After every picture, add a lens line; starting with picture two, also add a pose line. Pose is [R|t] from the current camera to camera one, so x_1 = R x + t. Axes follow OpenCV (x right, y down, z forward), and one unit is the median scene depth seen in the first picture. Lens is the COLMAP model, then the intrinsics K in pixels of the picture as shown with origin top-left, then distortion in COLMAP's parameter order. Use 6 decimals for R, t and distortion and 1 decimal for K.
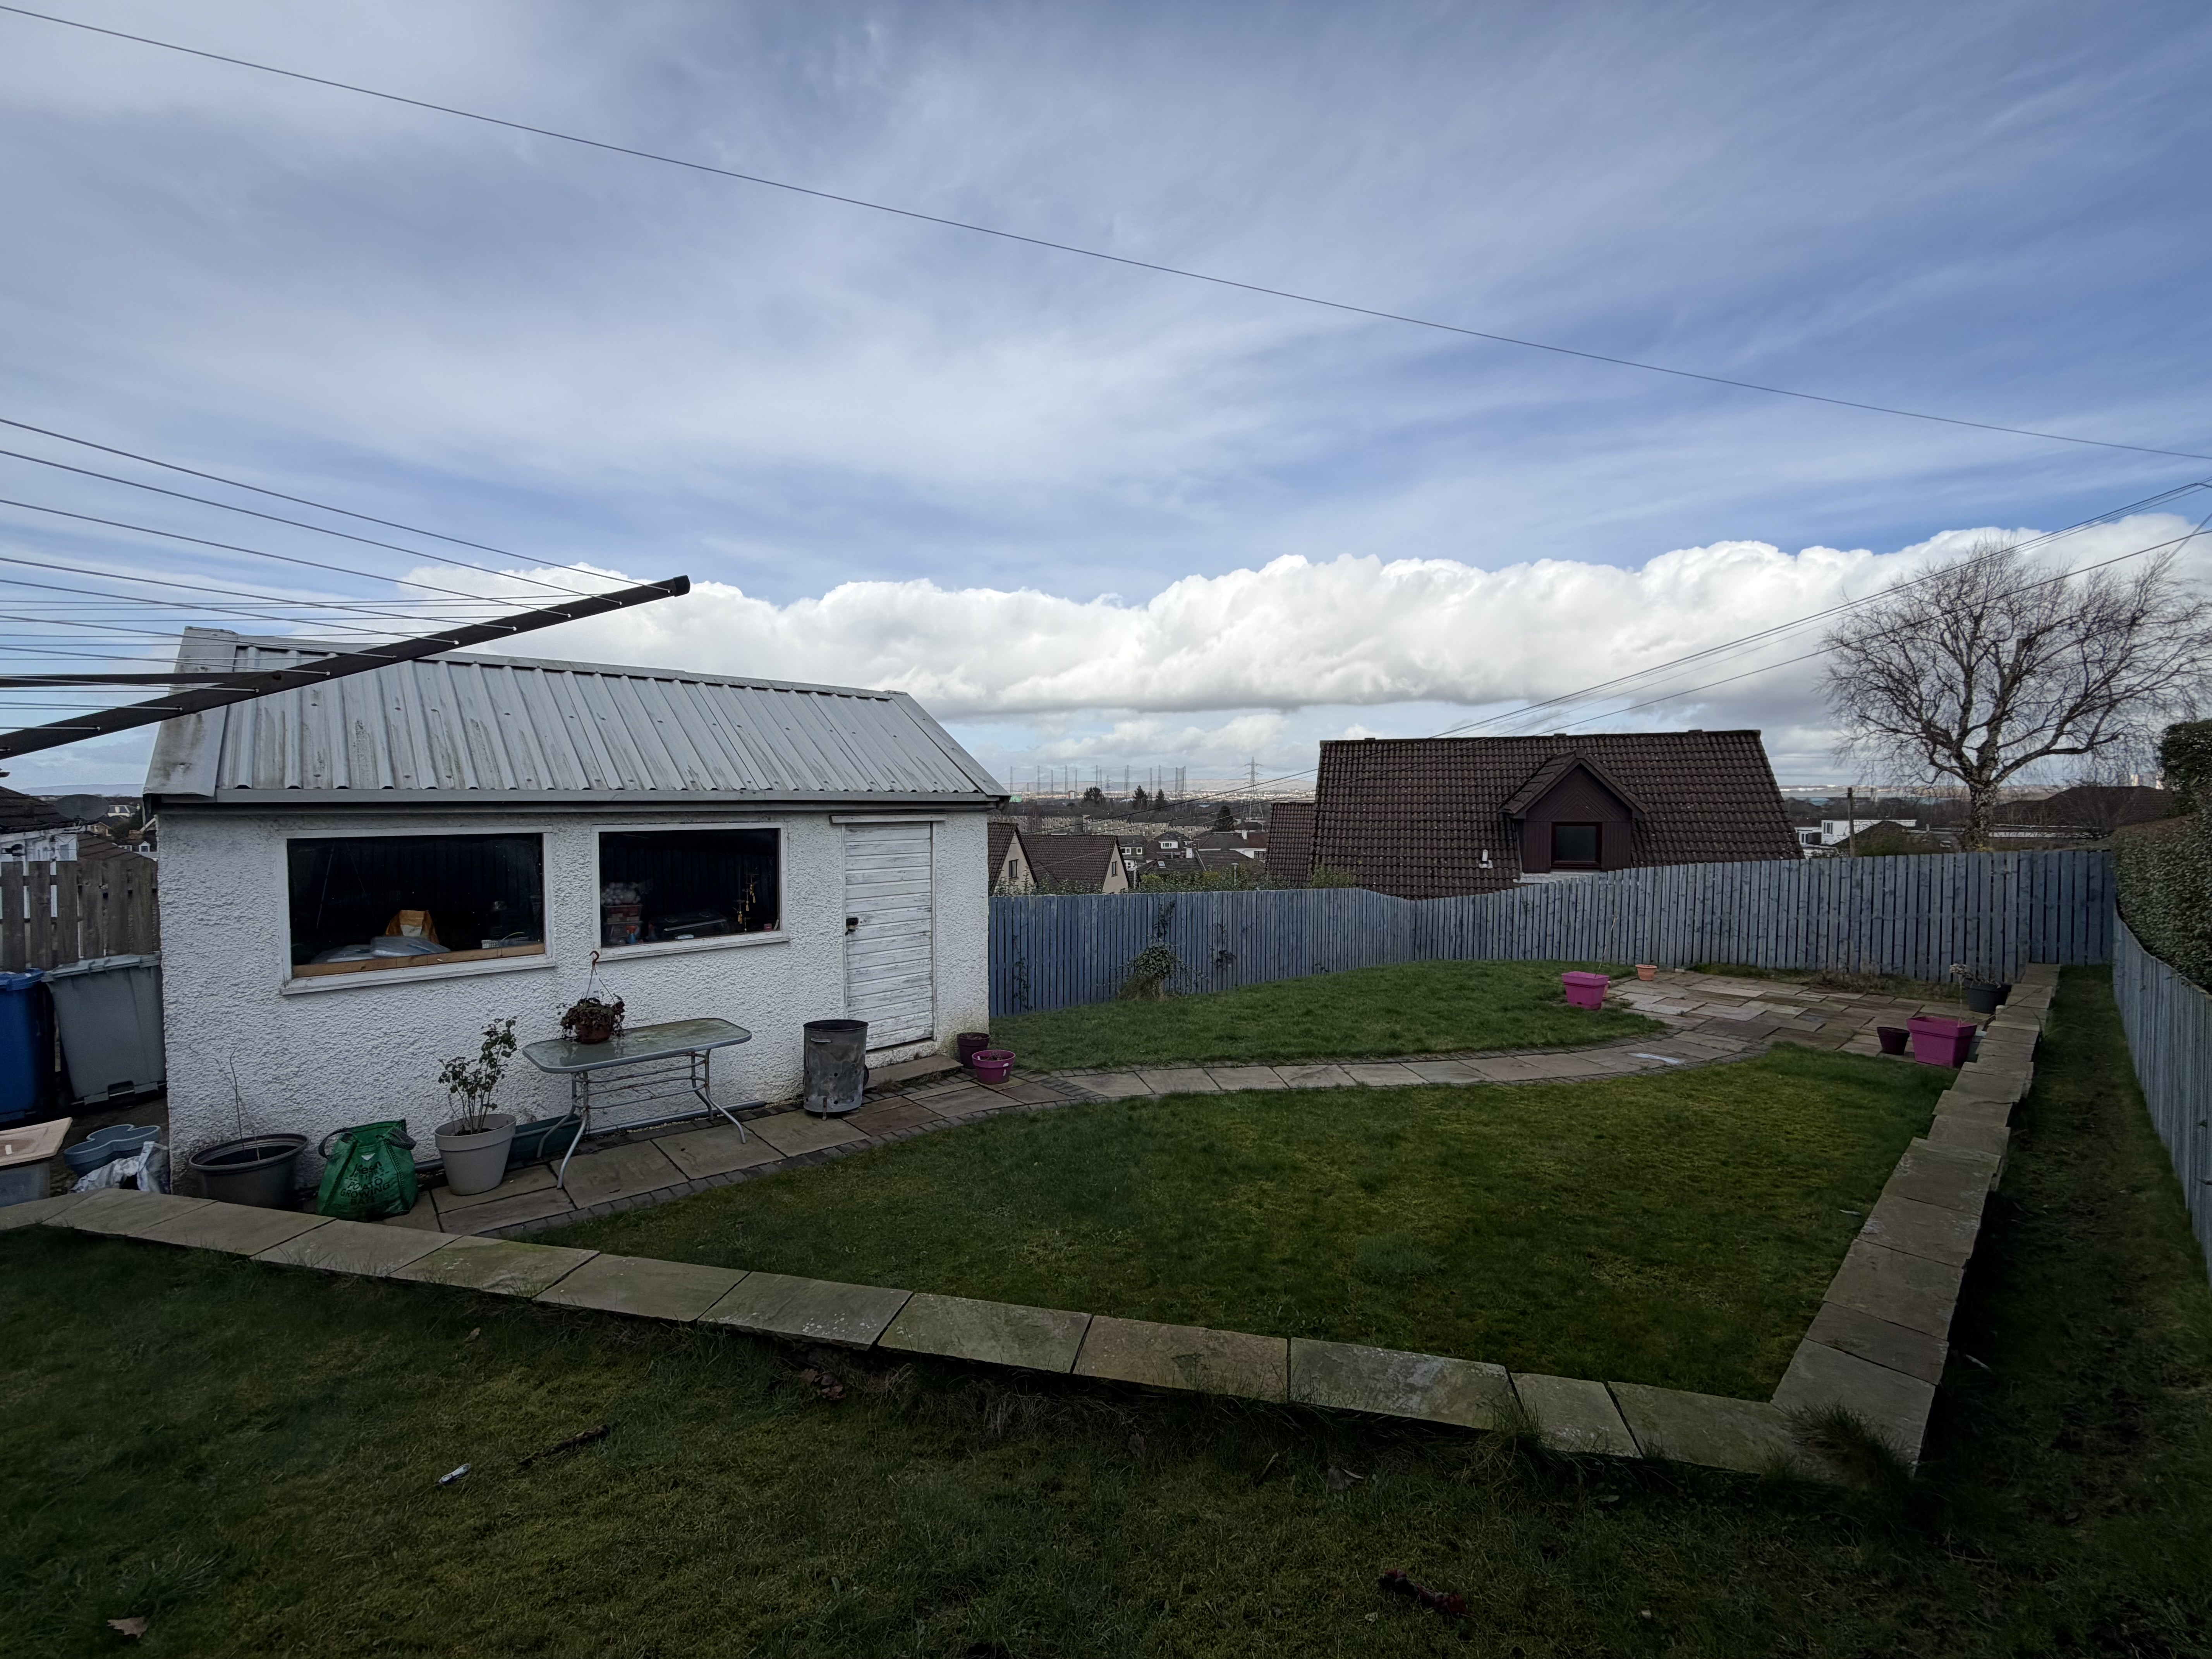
lens RADIAL K [[871.2, 0, 1150.1], [0, 871.2, 863.3], [0, 0, 1]] dist [-0.002475, 0.001434]
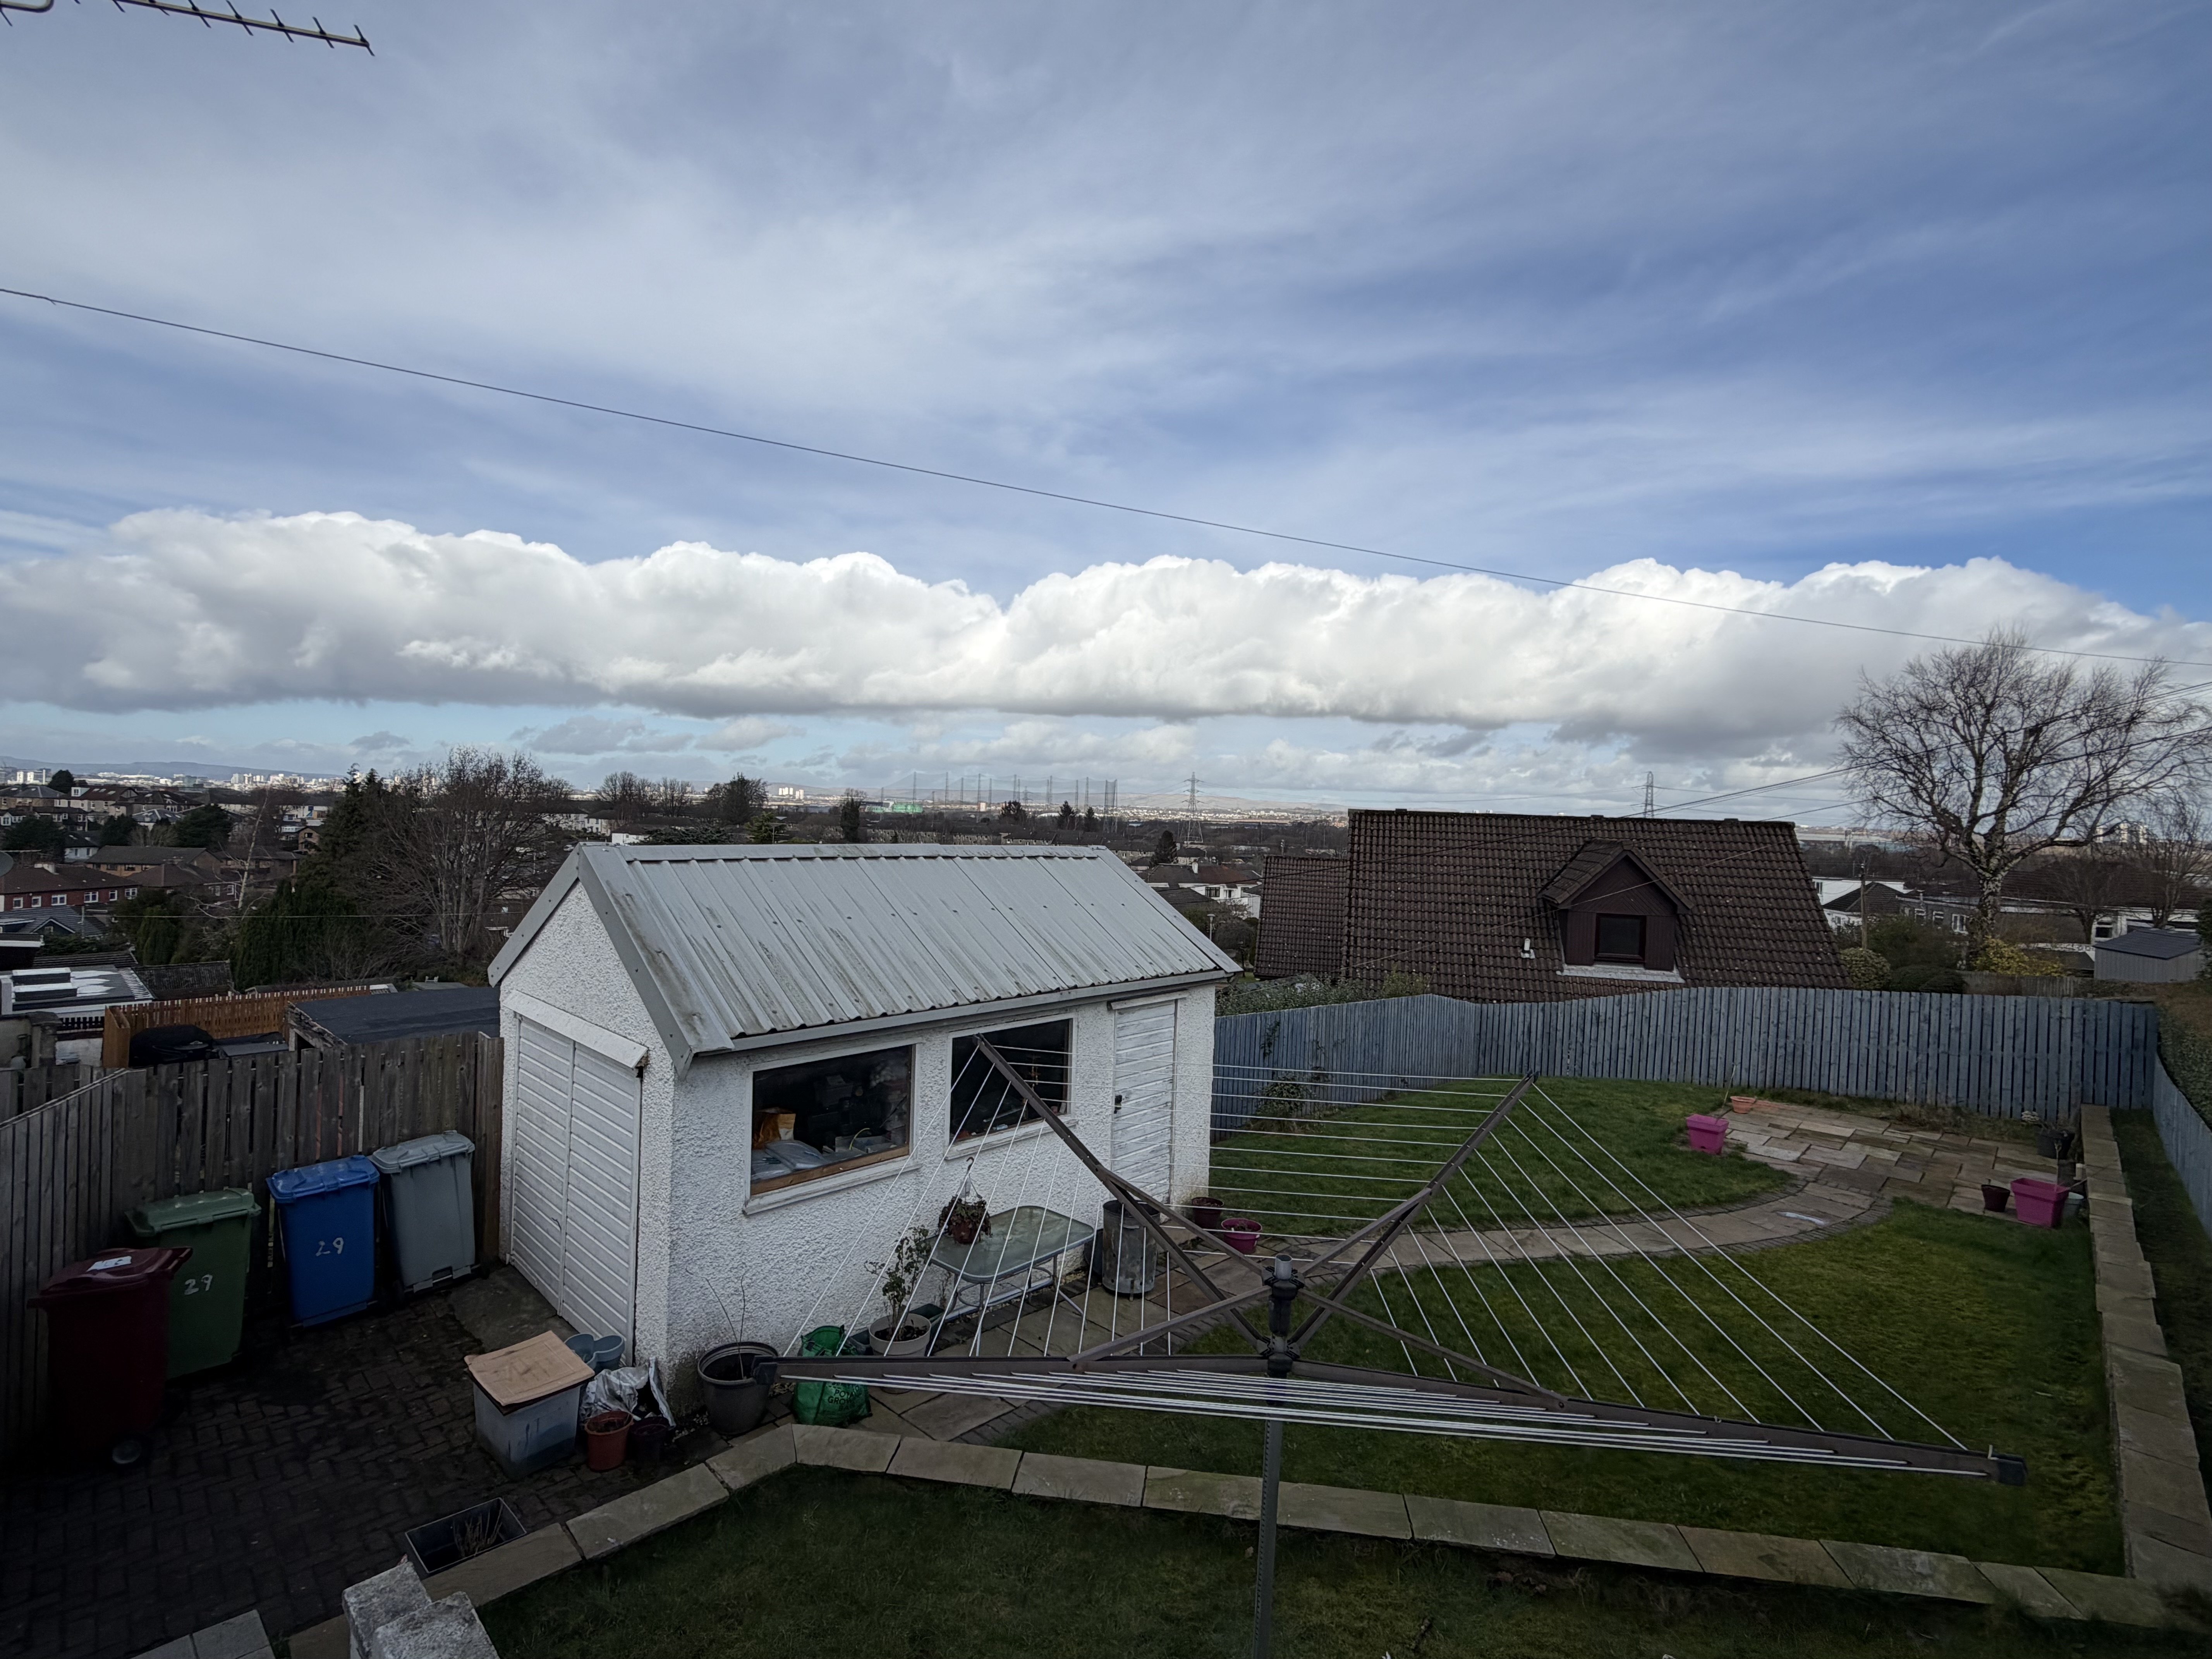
lens RADIAL K [[1041.6, 0, 1106.6], [0, 1041.6, 840.1], [0, 0, 1]] dist [-0.001217, 0.000448]
pose [[0.994919, 0.033967, 0.094777, -0.293306], [-0.032276, 0.999292, -0.019326, -0.134222], [-0.095366, 0.016169, 0.995311, -0.156633]]
